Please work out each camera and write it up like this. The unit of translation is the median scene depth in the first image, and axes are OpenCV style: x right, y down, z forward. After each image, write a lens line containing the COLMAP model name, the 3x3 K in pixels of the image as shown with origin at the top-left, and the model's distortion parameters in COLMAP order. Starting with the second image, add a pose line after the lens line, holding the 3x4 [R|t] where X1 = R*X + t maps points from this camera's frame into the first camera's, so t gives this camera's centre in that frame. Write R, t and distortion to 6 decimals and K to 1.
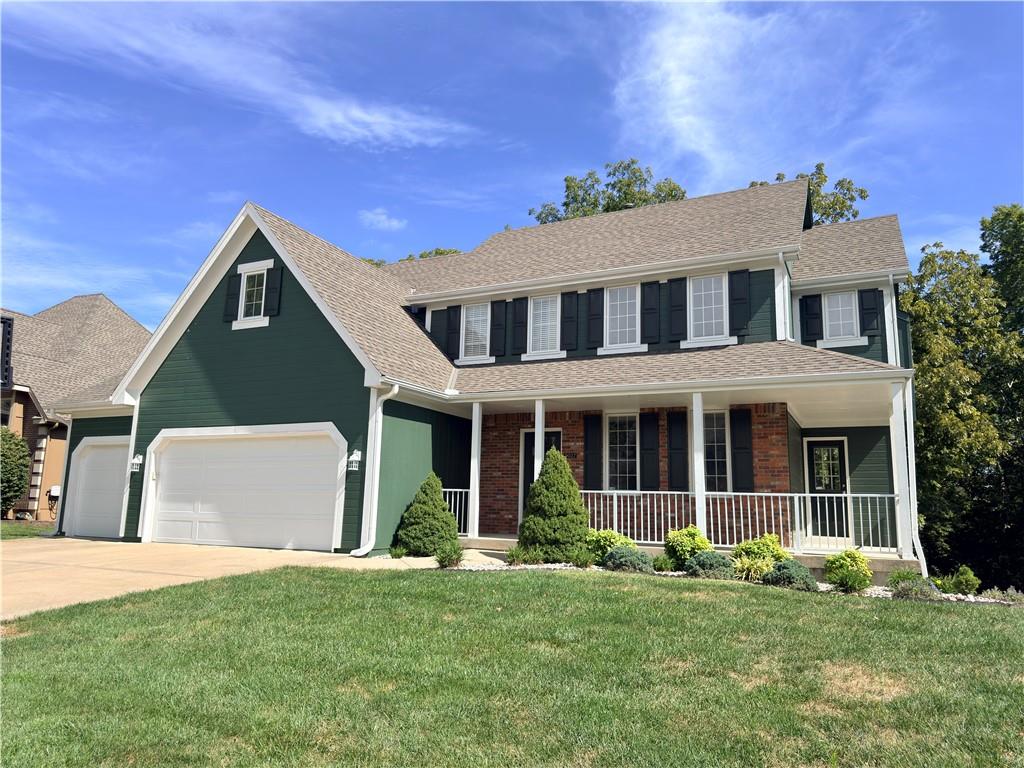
lens RADIAL K [[723.2, 0, 511.4], [0, 723.2, 387.3], [0, 0, 1]] dist [0.096215, -0.120317]
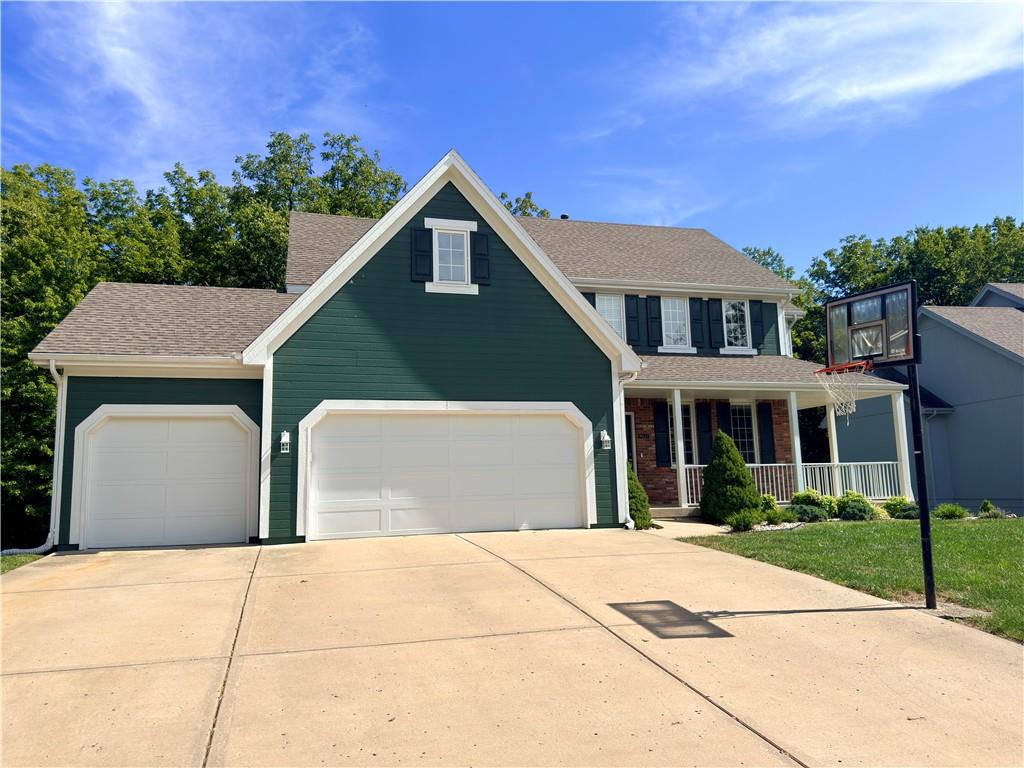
lens RADIAL K [[723.2, 0, 511.4], [0, 723.2, 387.3], [0, 0, 1]] dist [0.096215, -0.120317]
pose [[0.741778, 0.048680, 0.668877, -0.894011], [-0.069029, 0.997607, 0.003948, 0.026128], [-0.667084, -0.049100, 0.743363, 0.277633]]
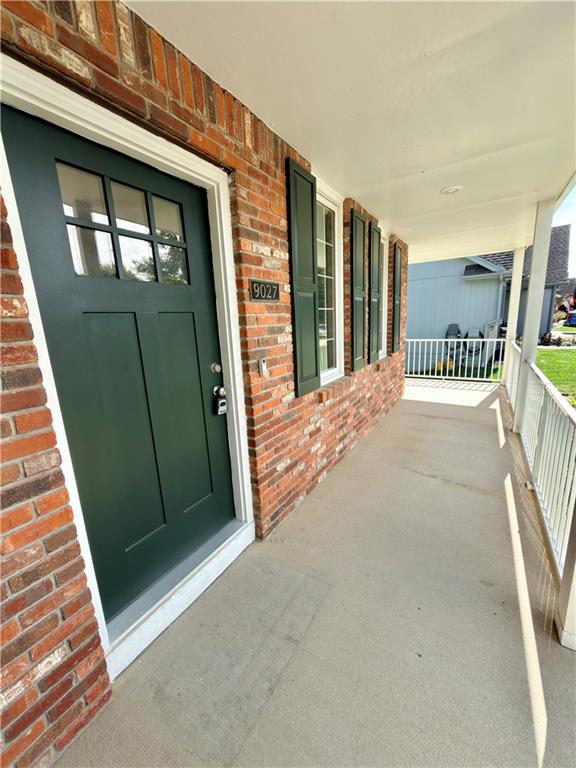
lens RADIAL K [[306.9, 0, 288.0], [0, 306.9, 384.0], [0, 0, 1]] dist [0.000116, 0.000003]
pose [[0.096937, -0.235240, 0.967091, -0.049627], [-0.123098, 0.961373, 0.246188, 0.101440], [-0.987649, -0.142912, 0.064235, 1.002787]]
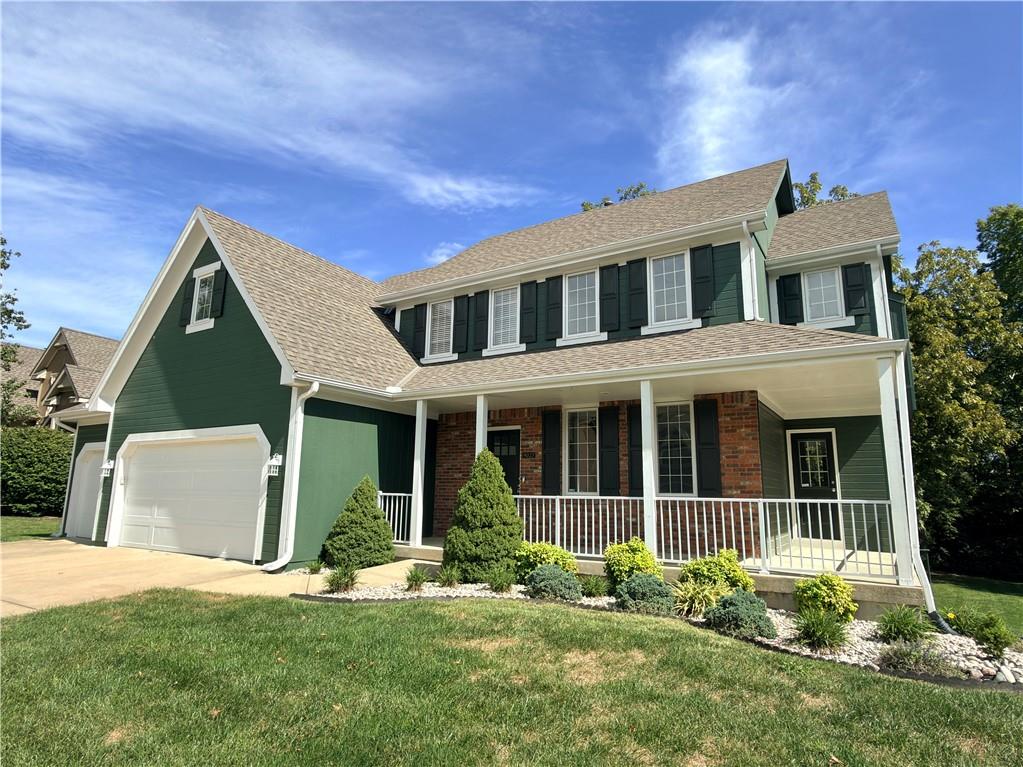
lens RADIAL K [[591.5, 0, 511.5], [0, 591.5, 383.5], [0, 0, 1]] dist [0.004660, -0.000604]
pose [[0.994489, -0.028122, -0.101001, 0.142343], [0.026179, 0.999447, -0.020514, 0.017782], [0.101522, 0.017757, 0.994675, 0.244553]]
